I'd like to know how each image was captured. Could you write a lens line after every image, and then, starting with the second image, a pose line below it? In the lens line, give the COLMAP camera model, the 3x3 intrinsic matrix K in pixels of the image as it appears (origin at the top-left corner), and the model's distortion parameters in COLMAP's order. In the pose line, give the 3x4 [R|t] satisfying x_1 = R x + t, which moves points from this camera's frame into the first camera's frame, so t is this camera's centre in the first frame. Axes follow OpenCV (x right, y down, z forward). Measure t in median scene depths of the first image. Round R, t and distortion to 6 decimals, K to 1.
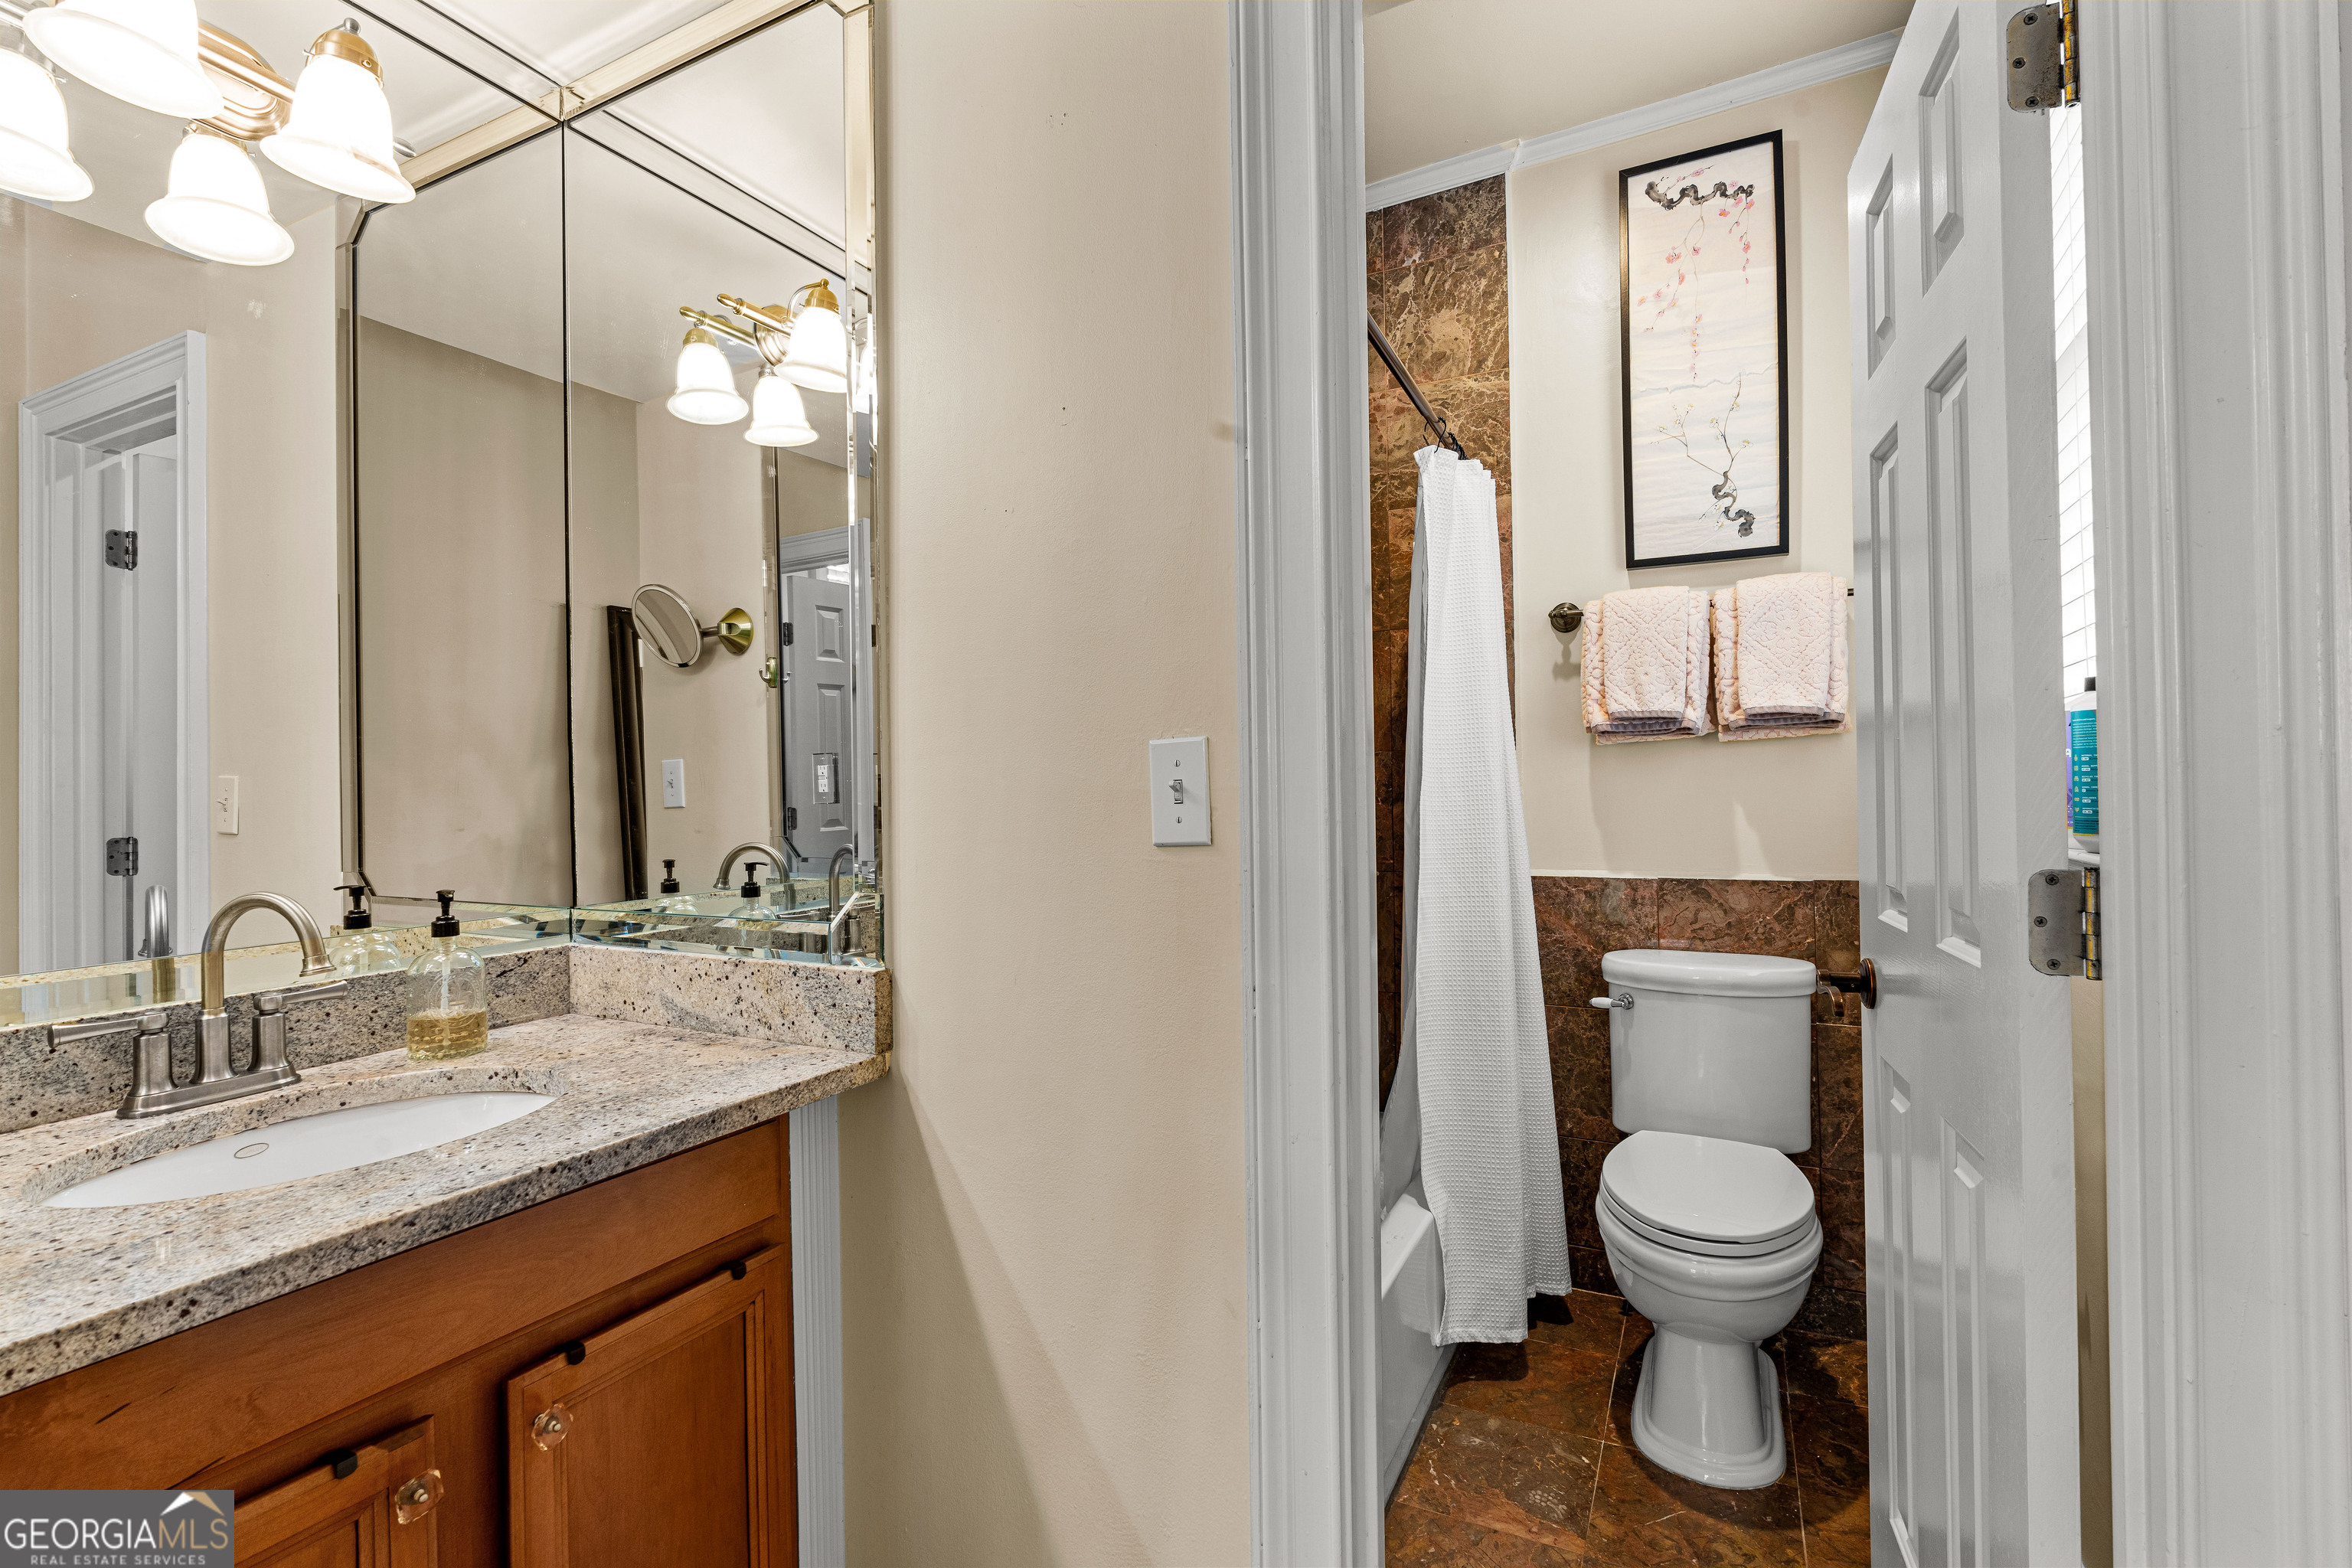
lens RADIAL K [[1056.4, 0, 1180.0], [0, 1056.4, 778.4], [0, 0, 1]] dist [-0.007205, 0.001115]
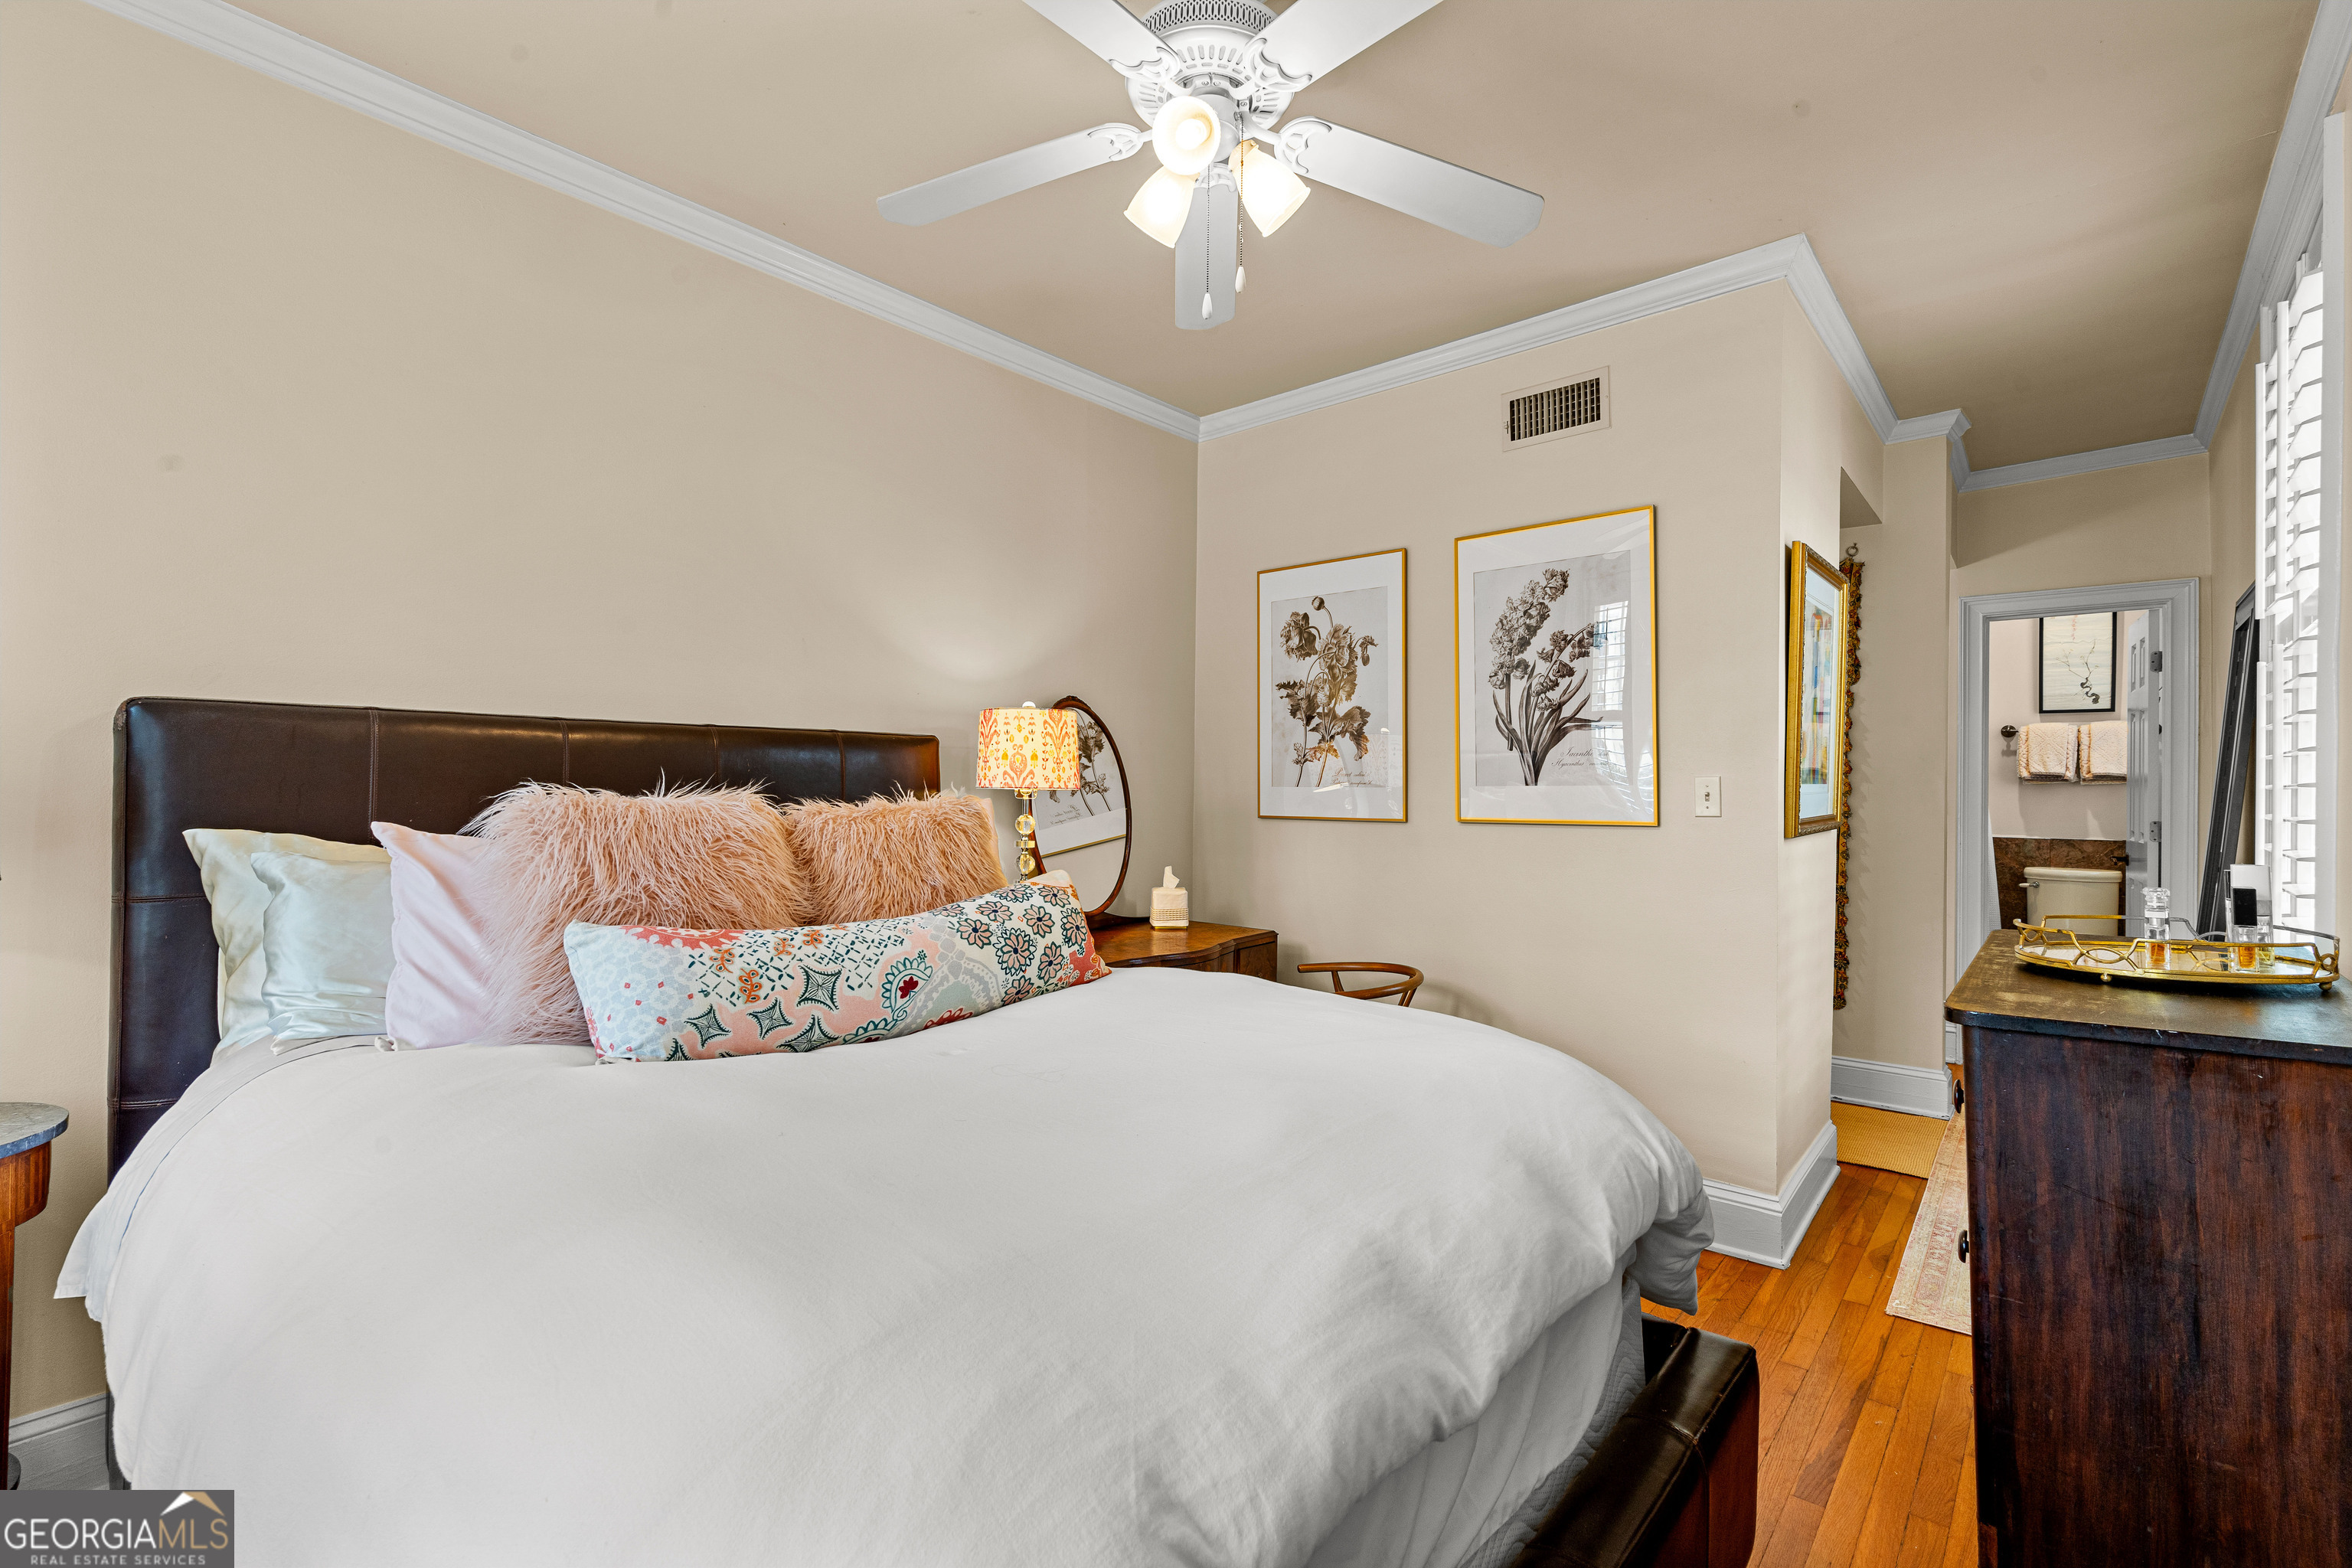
lens RADIAL K [[1056.4, 0, 1180.0], [0, 1056.4, 778.4], [0, 0, 1]] dist [-0.007205, 0.001115]
pose [[0.968847, 0.022096, -0.246673, -0.960677], [-0.020214, 0.999744, 0.010159, -0.032079], [0.246834, -0.004856, 0.969046, -1.977951]]
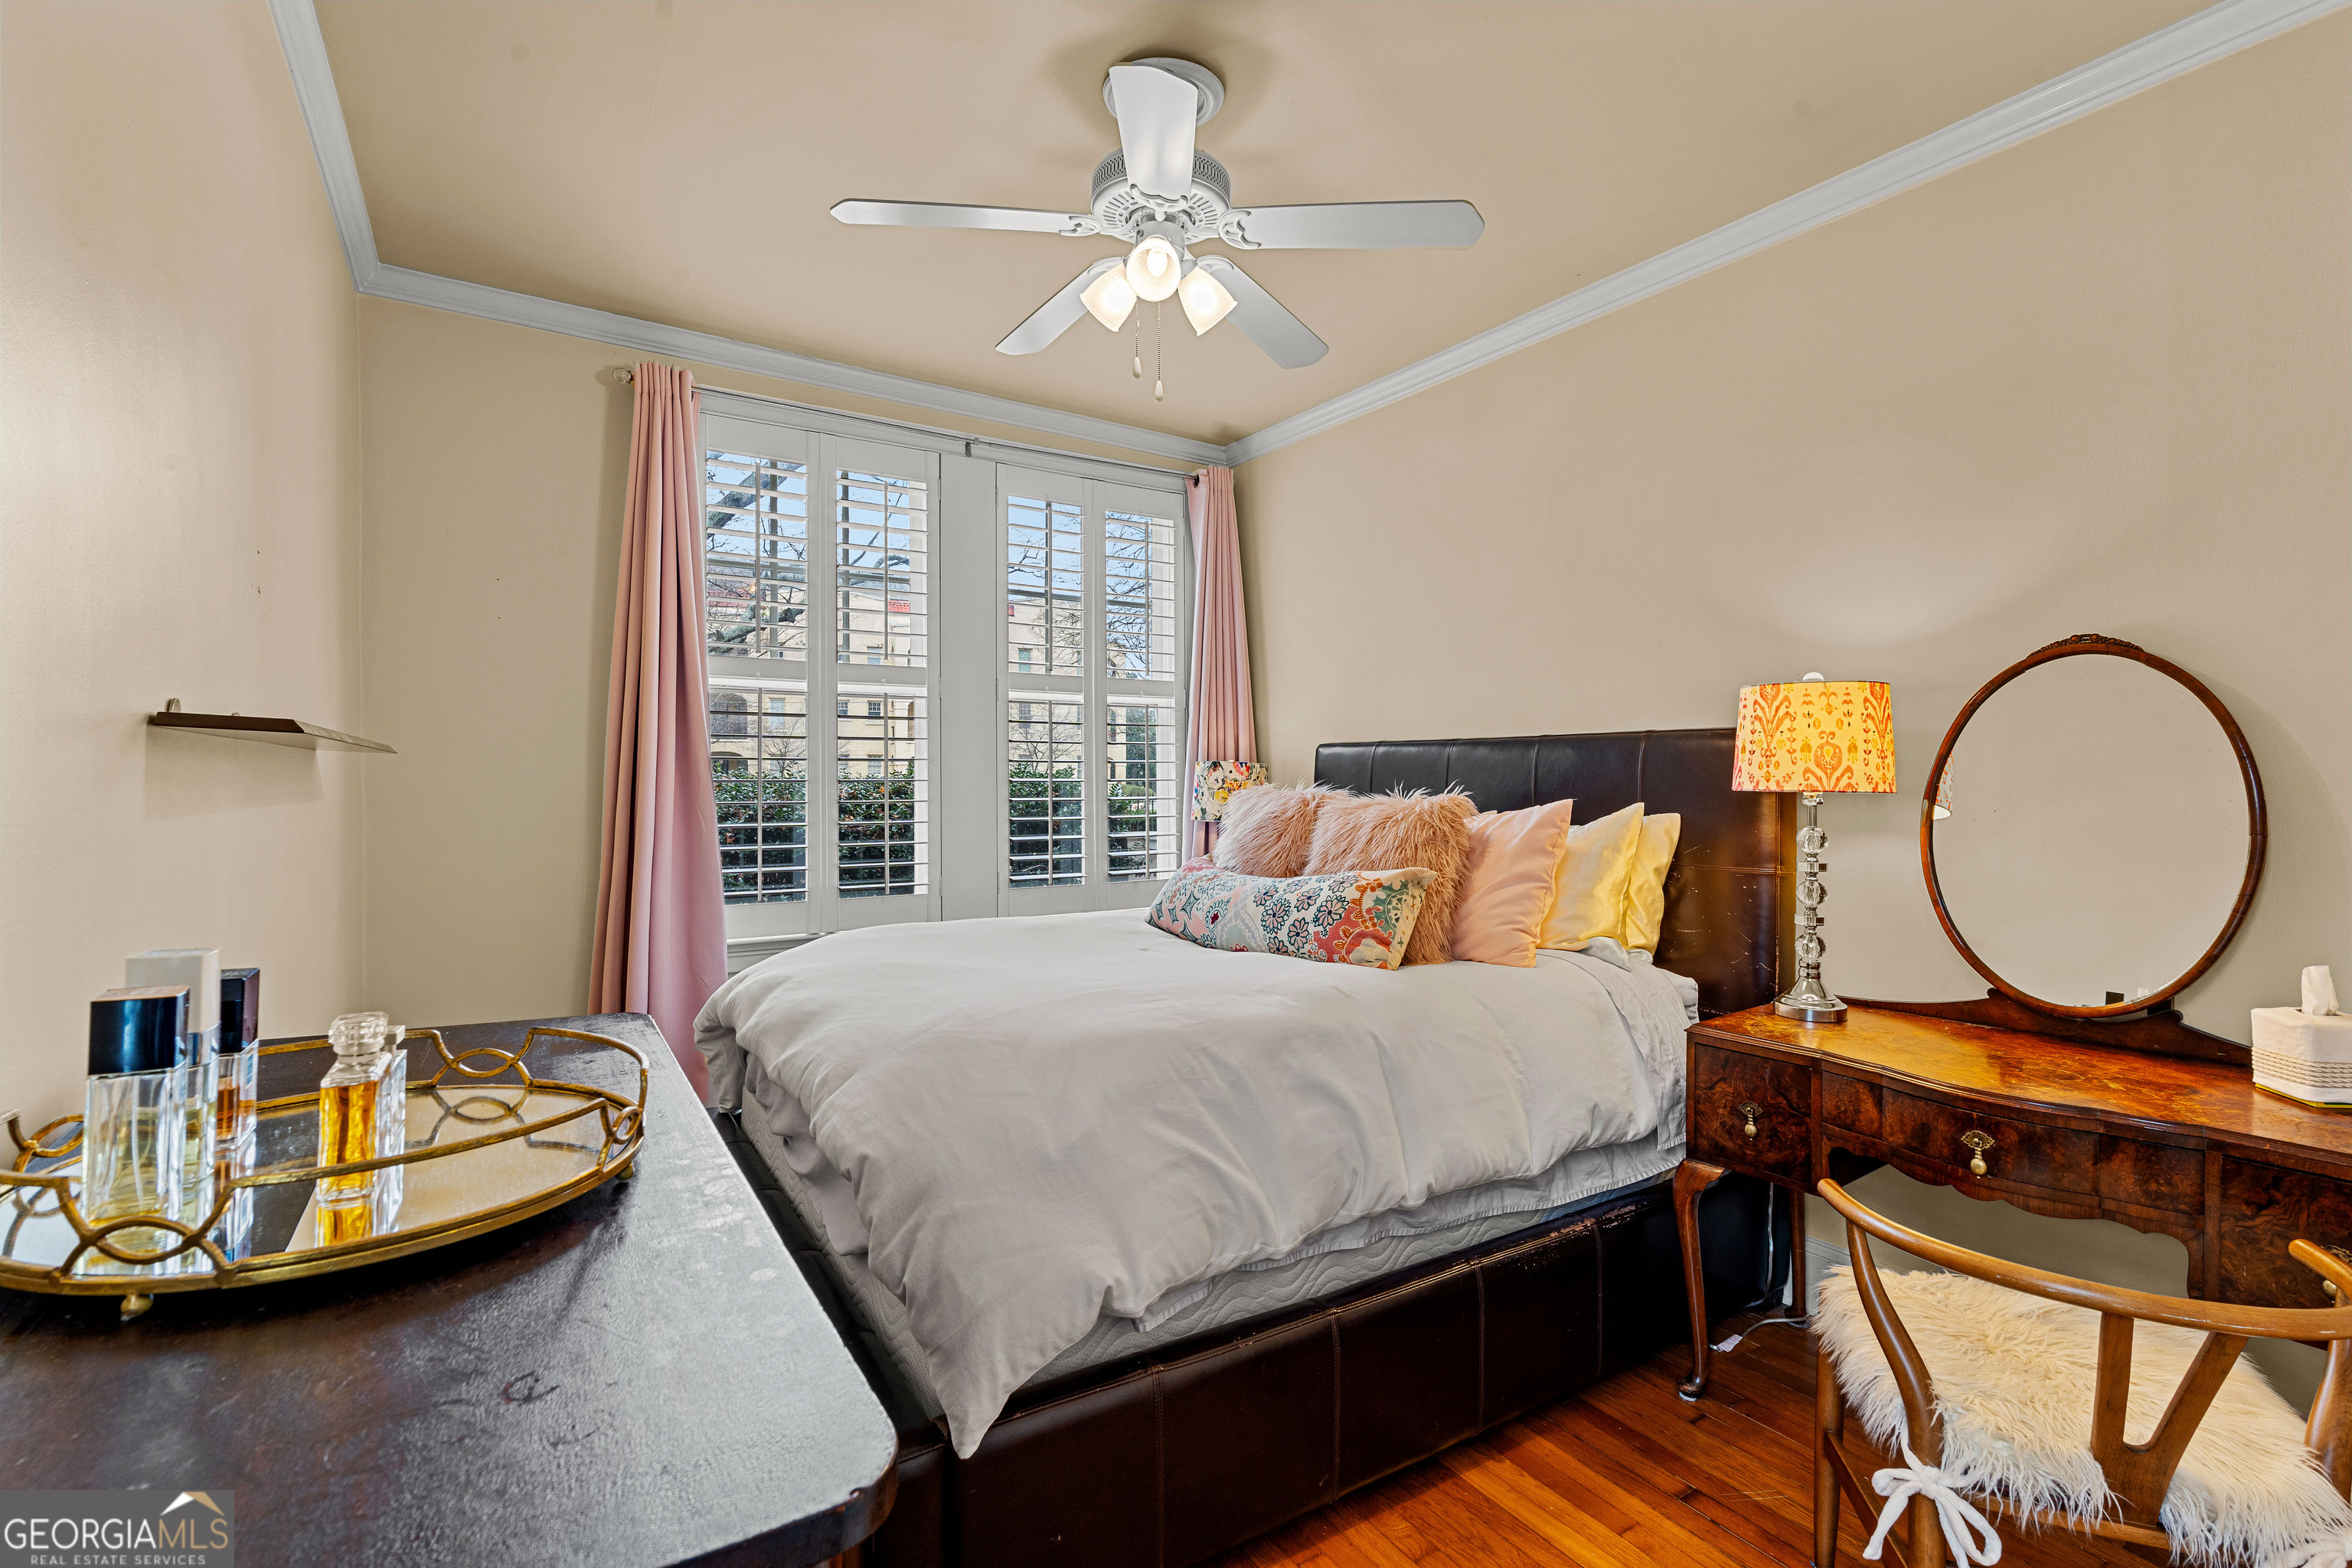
lens RADIAL K [[1056.4, 0, 1180.0], [0, 1056.4, 778.4], [0, 0, 1]] dist [-0.007205, 0.001115]
pose [[-0.507998, 0.010558, -0.861293, 1.082309], [0.011602, 0.999918, 0.005415, -0.014710], [0.861280, -0.007242, -0.508079, 2.080954]]
